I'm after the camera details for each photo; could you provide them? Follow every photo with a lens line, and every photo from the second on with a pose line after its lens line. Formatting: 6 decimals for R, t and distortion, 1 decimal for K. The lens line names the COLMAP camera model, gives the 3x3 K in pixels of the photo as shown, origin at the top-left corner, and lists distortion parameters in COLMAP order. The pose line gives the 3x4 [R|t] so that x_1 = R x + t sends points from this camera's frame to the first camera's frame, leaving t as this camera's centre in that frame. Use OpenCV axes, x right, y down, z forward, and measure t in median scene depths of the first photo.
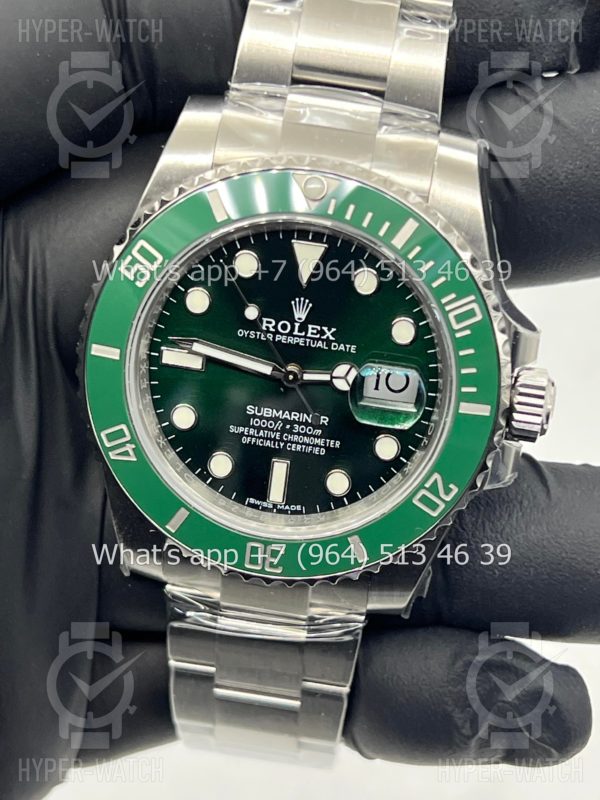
lens RADIAL K [[1860.4, 0, 302.5], [0, 1860.4, 402.7], [0, 0, 1]] dist [0.169424, 0.000000]
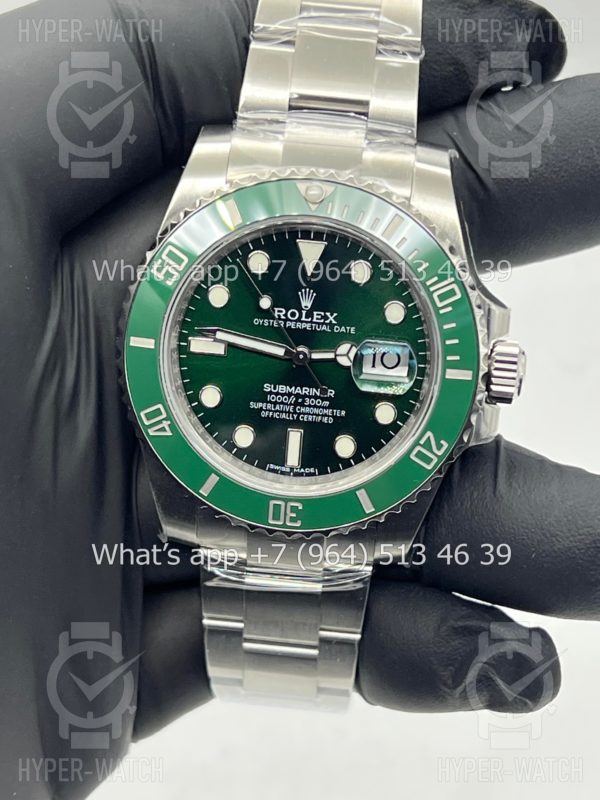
lens RADIAL K [[1860.4, 0, 294.9], [0, 1860.4, 404.7], [0, 0, 1]] dist [0.169424, 0.000000]
pose [[0.998679, -0.047195, 0.020300, -0.035099], [0.048414, 0.996746, -0.064455, 0.091453], [-0.017192, 0.065353, 0.997714, -0.168555]]
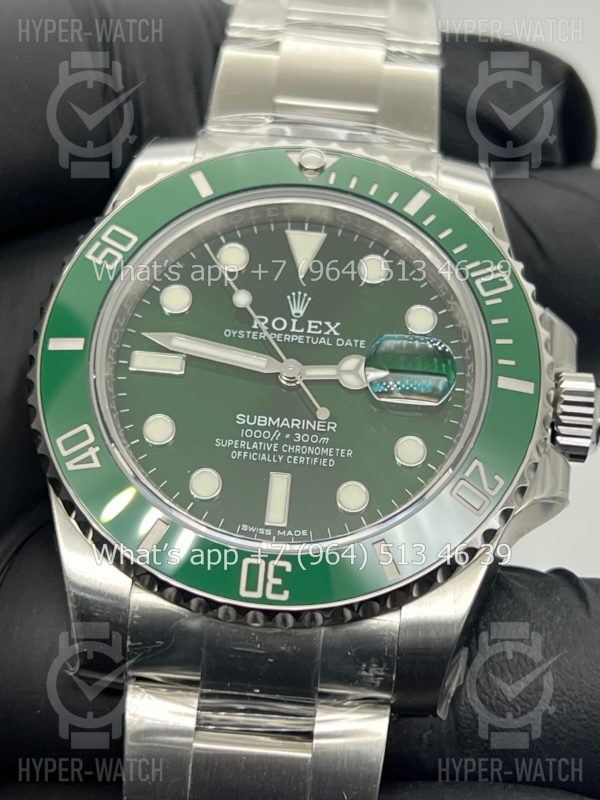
lens RADIAL K [[1860.4, 0, 299.5], [0, 1860.4, 405.4], [0, 0, 1]] dist [0.169424, 0.000000]
pose [[0.993687, 0.008239, 0.111883, -0.094617], [0.055568, 0.830216, -0.554665, 0.457620], [-0.097457, 0.557381, 0.824517, 0.320681]]
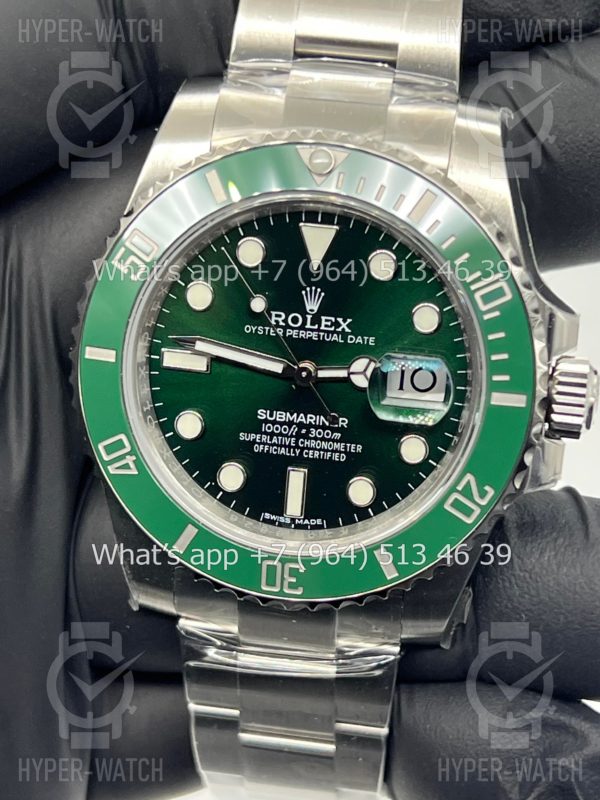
lens RADIAL K [[1860.4, 0, 300.0], [0, 1860.4, 399.6], [0, 0, 1]] dist [0.169424, 0.000000]
pose [[0.998442, -0.036512, -0.042197, 0.029361], [0.032819, 0.995830, -0.085120, 0.075021], [0.045129, 0.083603, 0.995477, 0.097974]]
